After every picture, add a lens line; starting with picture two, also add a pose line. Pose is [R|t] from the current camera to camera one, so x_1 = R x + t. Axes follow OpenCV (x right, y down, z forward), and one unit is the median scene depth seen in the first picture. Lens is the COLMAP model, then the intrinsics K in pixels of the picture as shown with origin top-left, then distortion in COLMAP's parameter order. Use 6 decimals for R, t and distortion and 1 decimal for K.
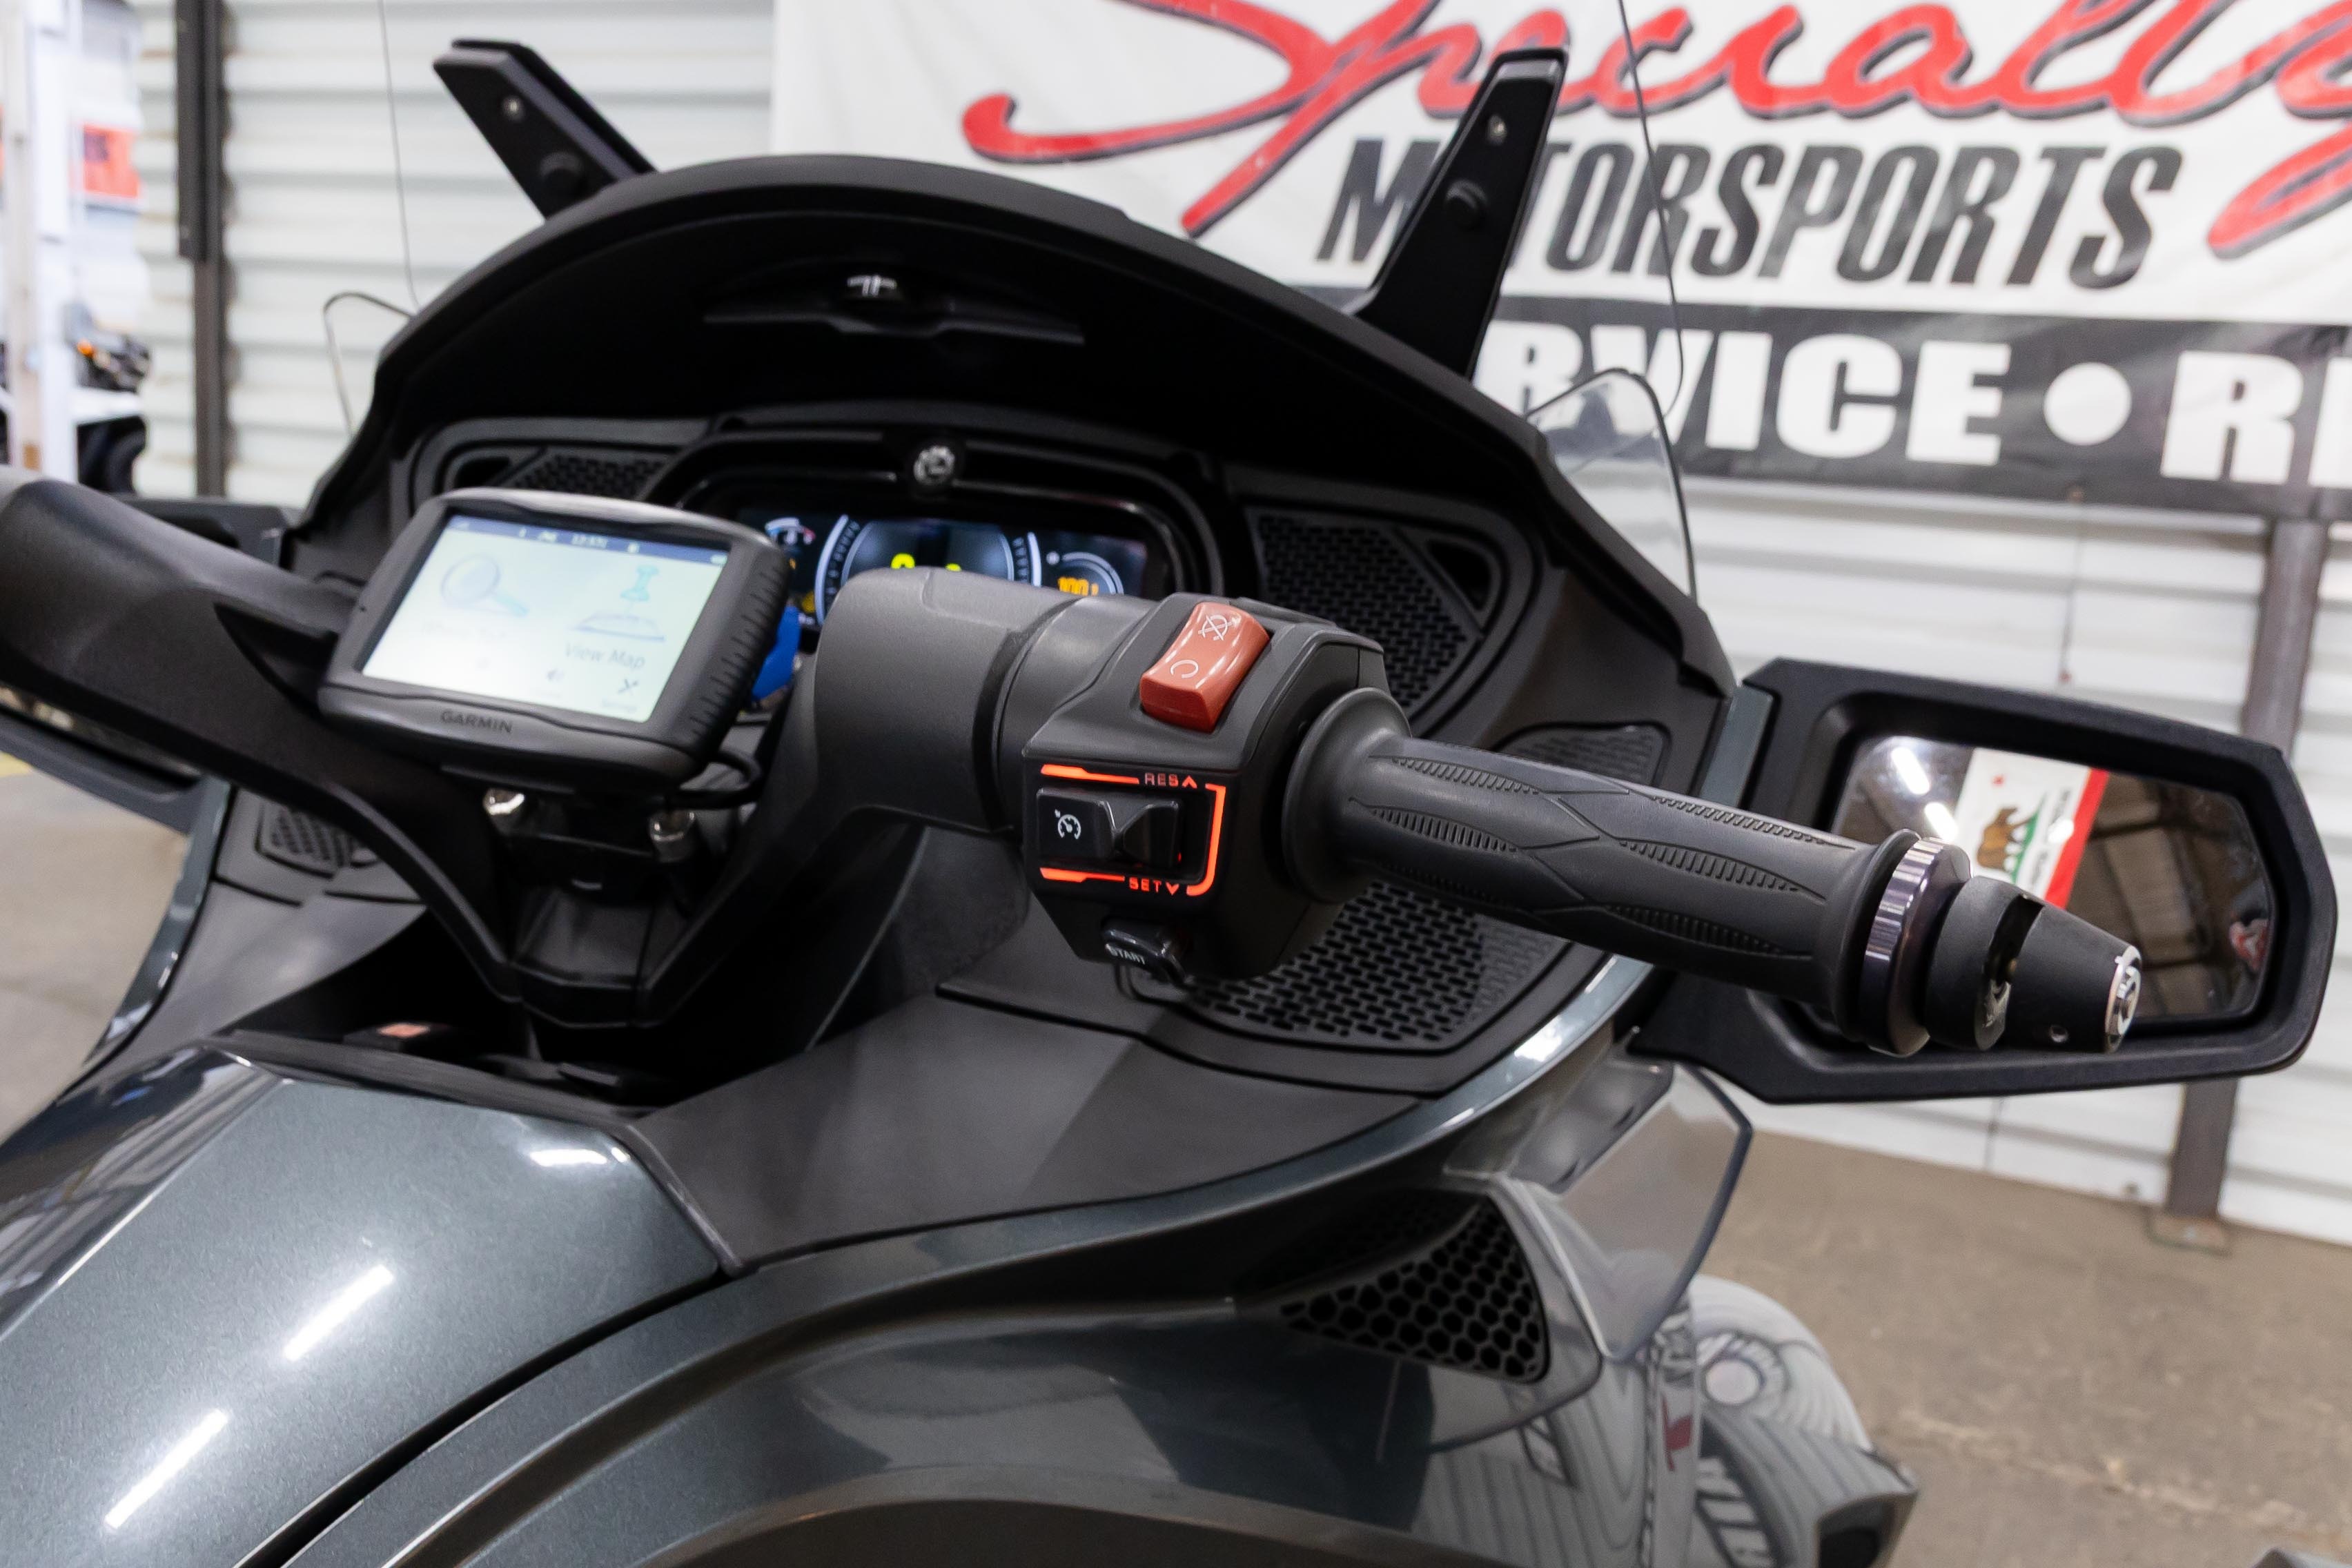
lens RADIAL K [[2059.9, 0, 1145.9], [0, 2059.9, 807.9], [0, 0, 1]] dist [0.022552, -0.016332]
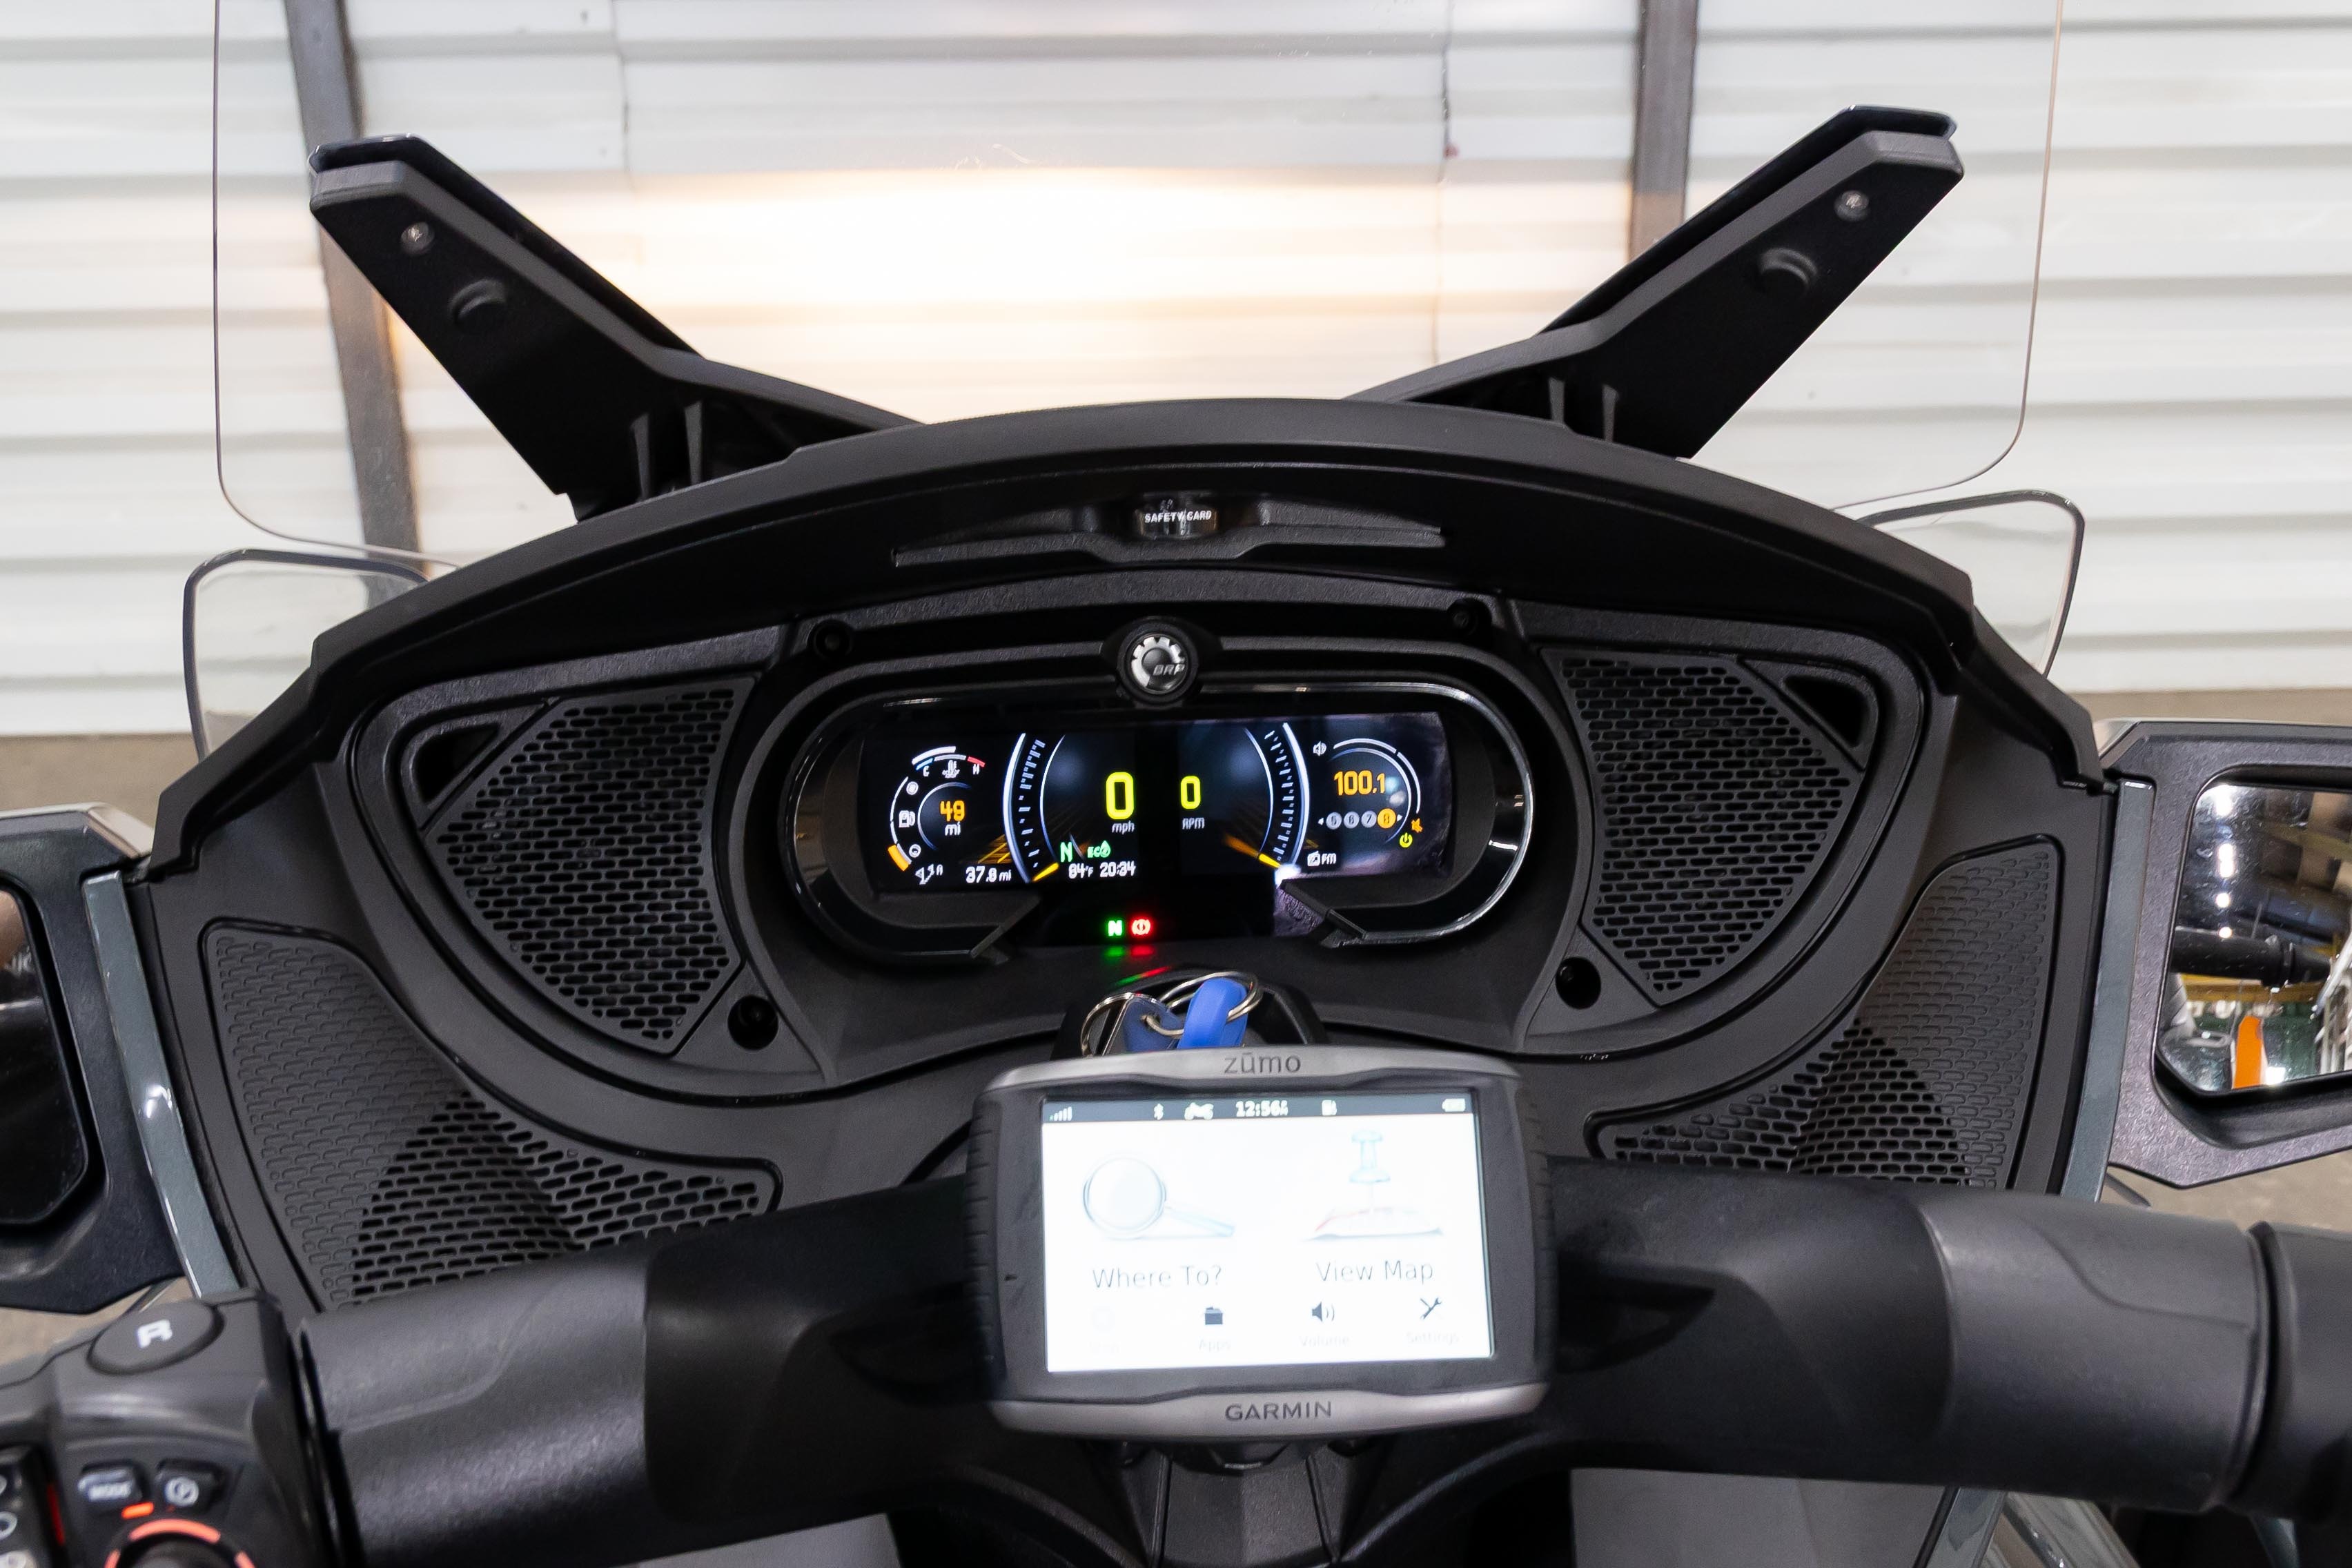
lens RADIAL K [[2570.3, 0, 1159.9], [0, 2570.3, 789.6], [0, 0, 1]] dist [0.002402, 0.000000]
pose [[0.896882, -0.238370, 0.372536, -0.438519], [0.145371, 0.954411, 0.260706, -0.345449], [-0.417697, -0.179667, 0.890645, 0.122943]]
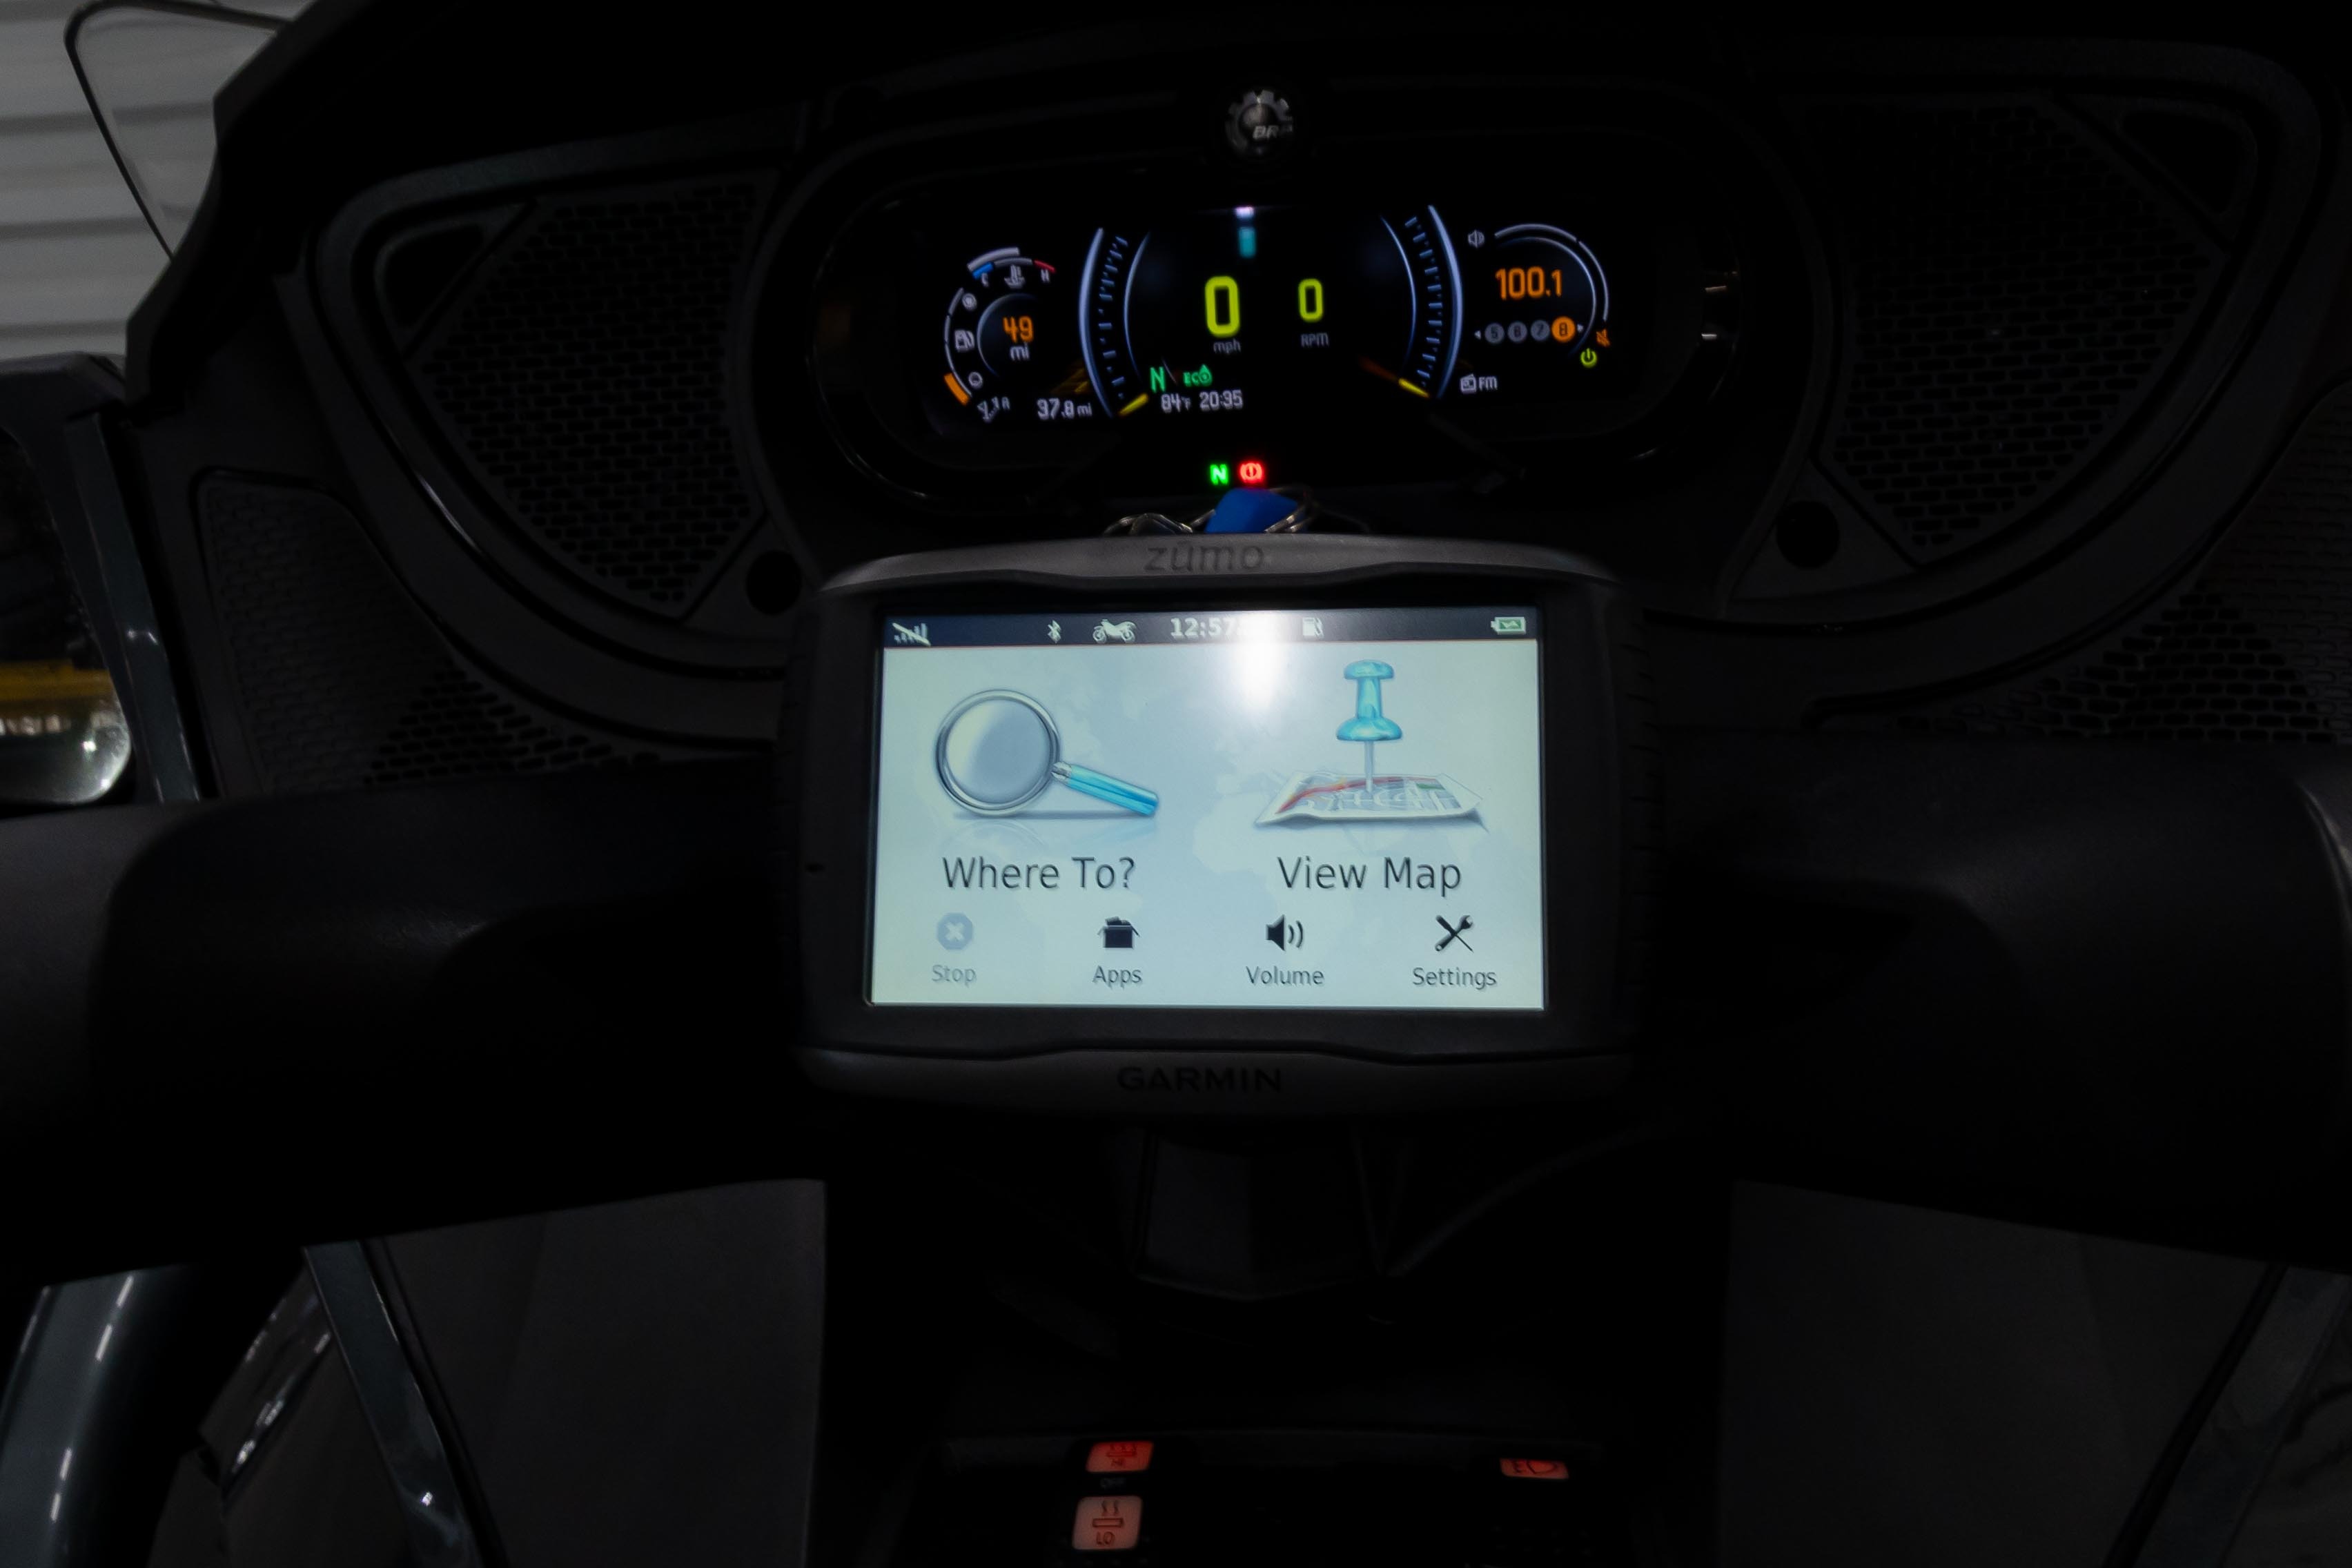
lens RADIAL K [[2059.9, 0, 1153.1], [0, 2059.9, 803.3], [0, 0, 1]] dist [0.022552, -0.016332]
pose [[0.952441, -0.266260, 0.148195, -0.255673], [0.202154, 0.915998, 0.346526, -0.185435], [-0.228013, -0.300088, 0.926260, 0.357500]]
